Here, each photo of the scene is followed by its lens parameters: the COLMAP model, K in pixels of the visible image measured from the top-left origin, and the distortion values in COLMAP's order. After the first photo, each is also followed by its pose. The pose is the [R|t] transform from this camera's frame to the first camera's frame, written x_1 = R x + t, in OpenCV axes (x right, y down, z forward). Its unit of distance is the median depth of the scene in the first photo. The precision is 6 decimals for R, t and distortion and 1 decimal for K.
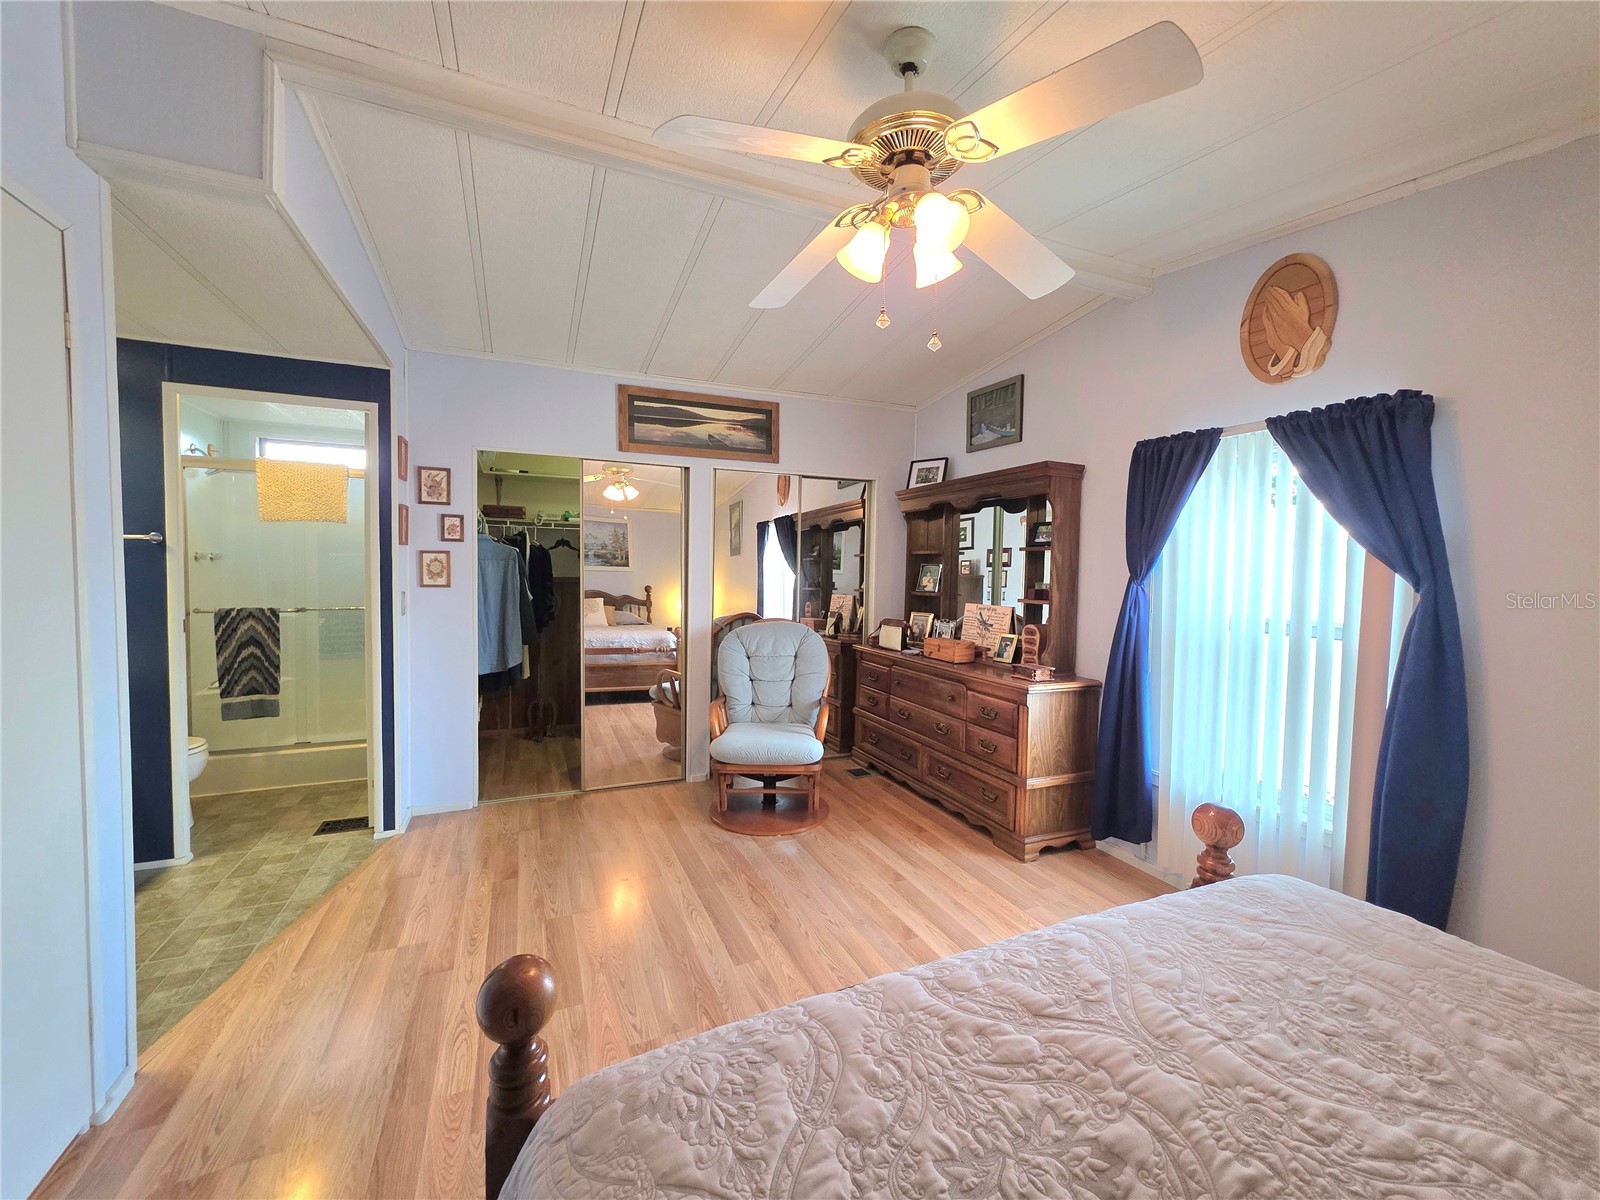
lens RADIAL K [[637.2, 0, 805.8], [0, 637.2, 596.3], [0, 0, 1]] dist [0.003286, 0.000187]
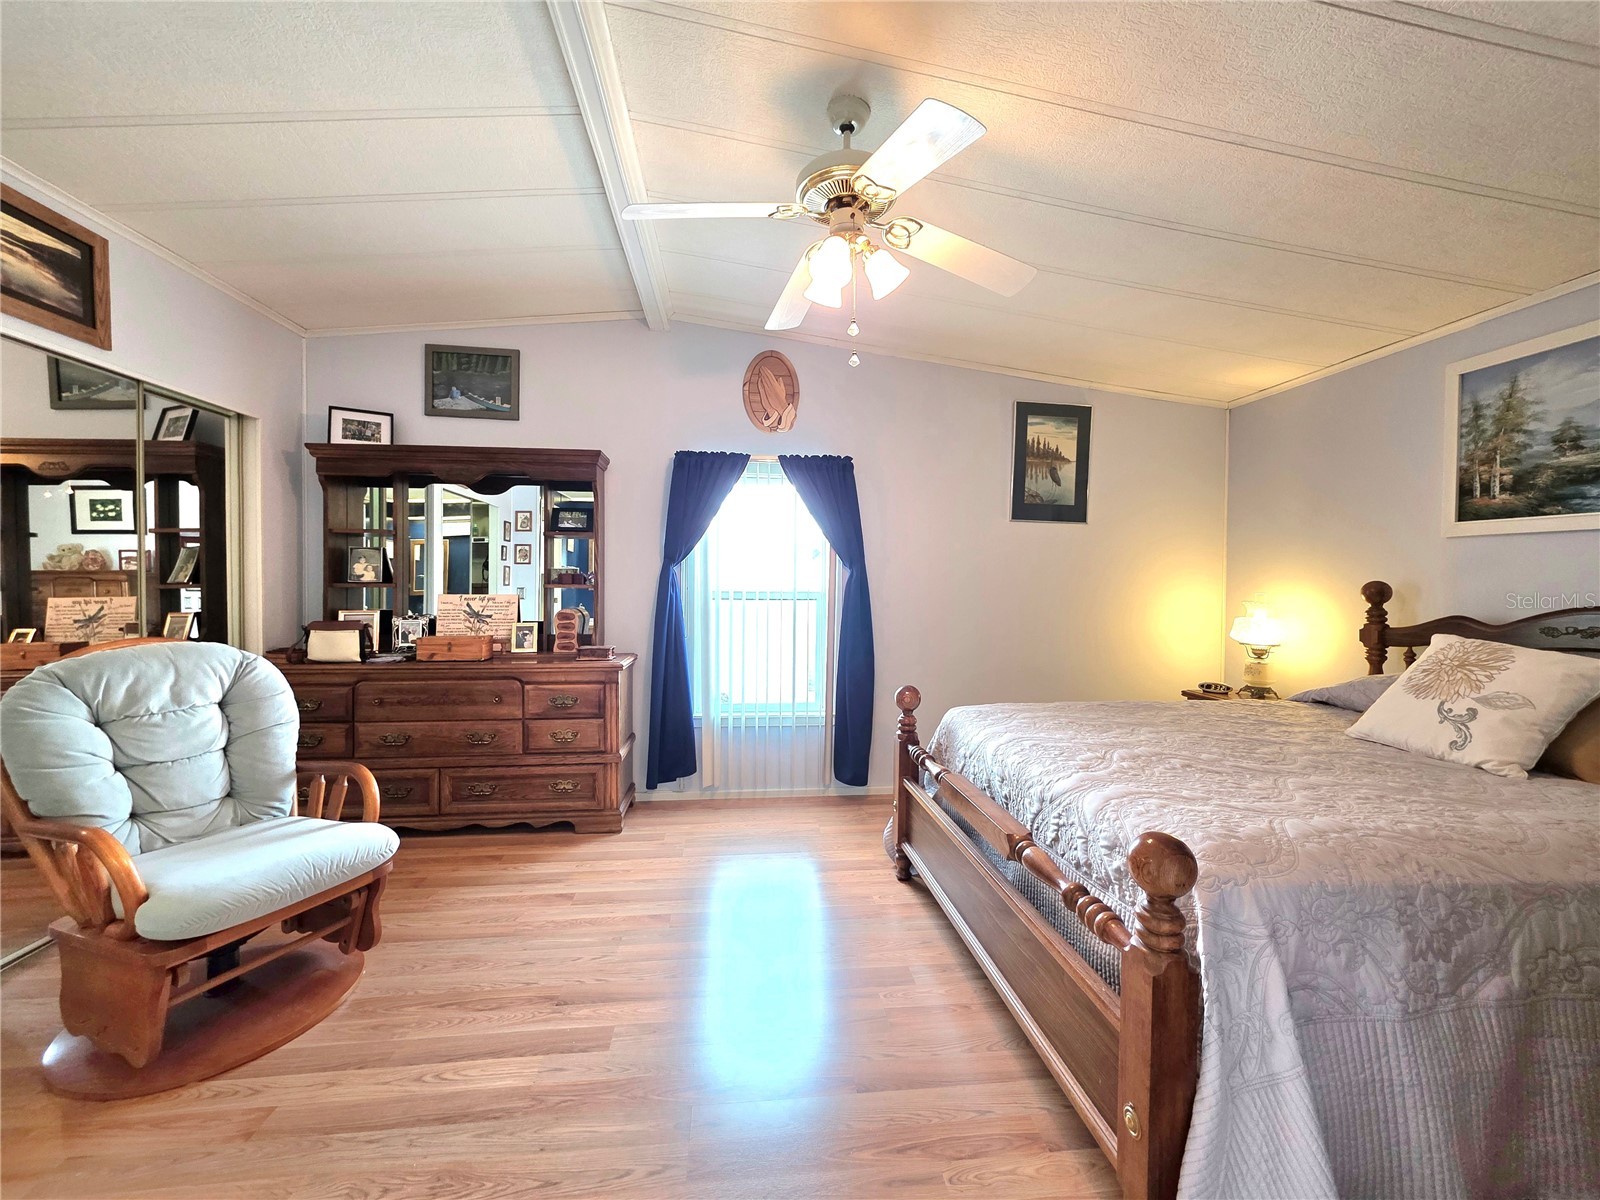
lens RADIAL K [[637.2, 0, 801.8], [0, 637.2, 596.2], [0, 0, 1]] dist [0.003286, 0.000187]
pose [[0.305030, -0.032134, 0.951801, -0.491155], [0.039495, 0.998998, 0.021070, 0.017472], [-0.951524, 0.031165, 0.305993, 0.343503]]
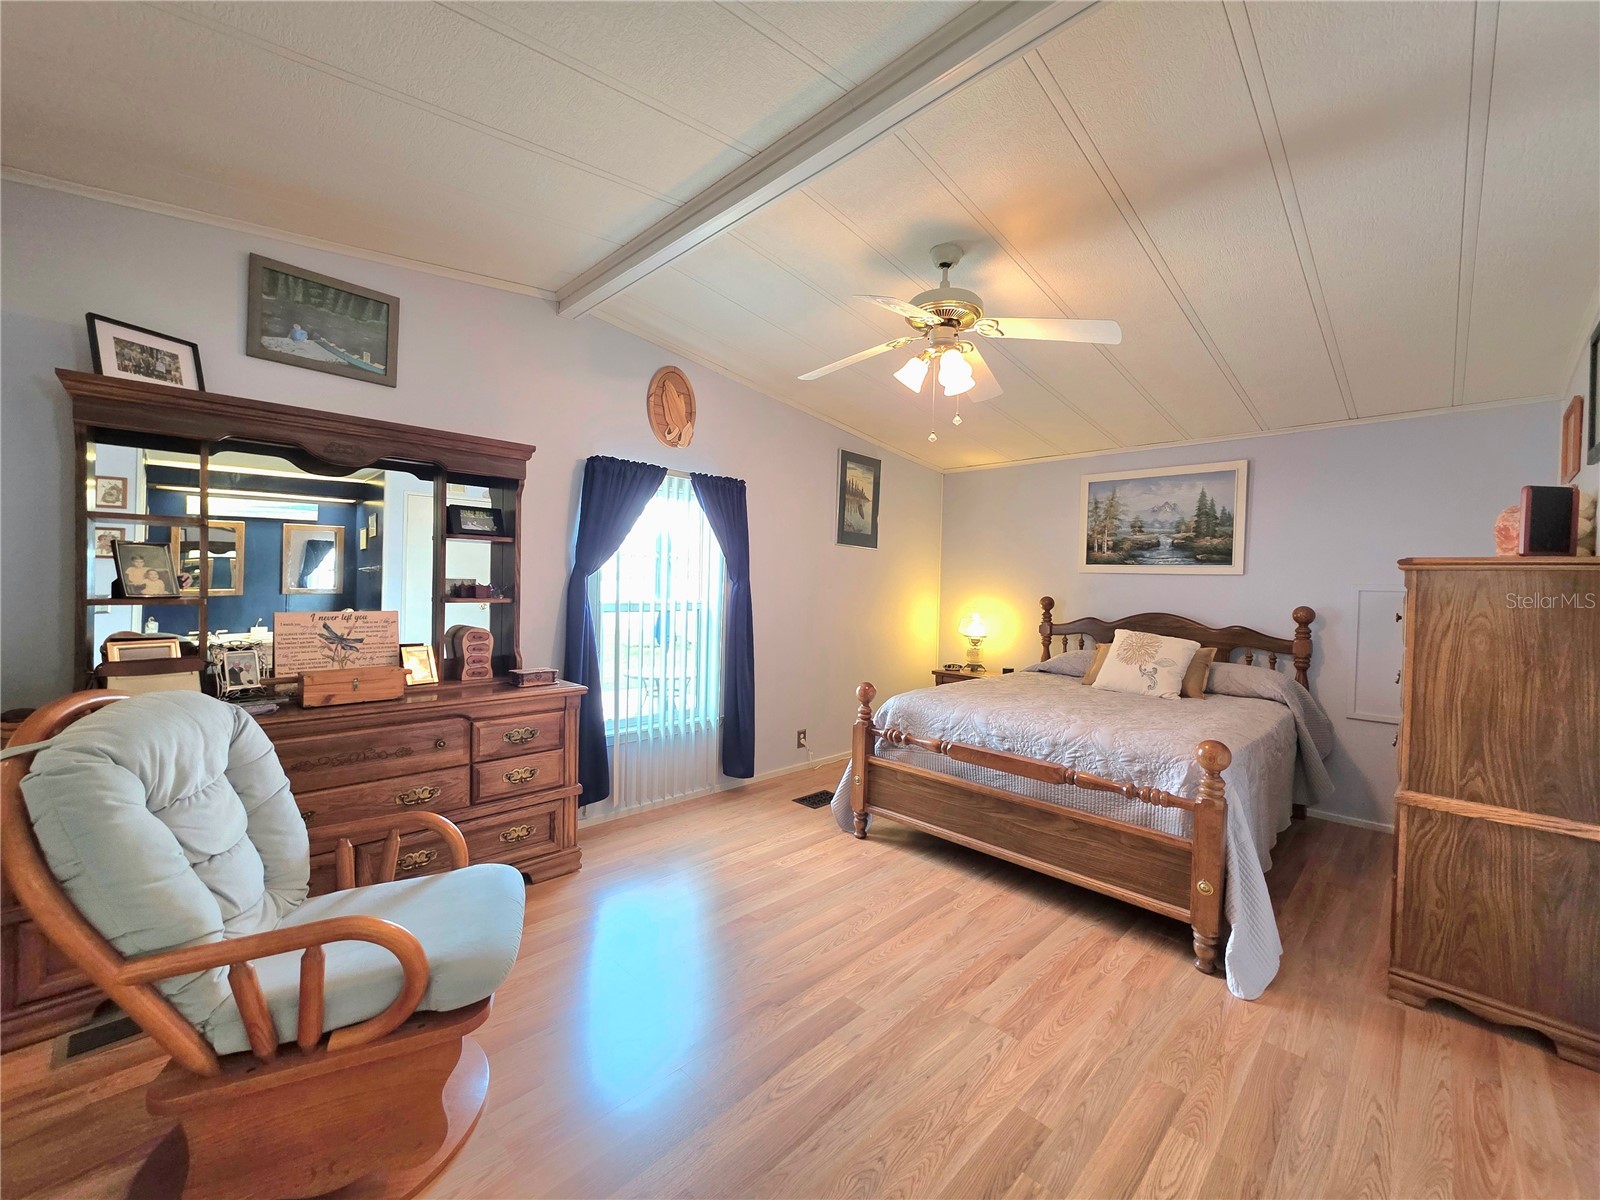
lens RADIAL K [[637.2, 0, 799.6], [0, 637.2, 596.7], [0, 0, 1]] dist [0.003286, 0.000187]
pose [[-0.353112, -0.041880, 0.934643, -0.585392], [0.013377, 0.998669, 0.049803, -0.033425], [-0.935486, 0.030088, -0.352082, 0.906089]]
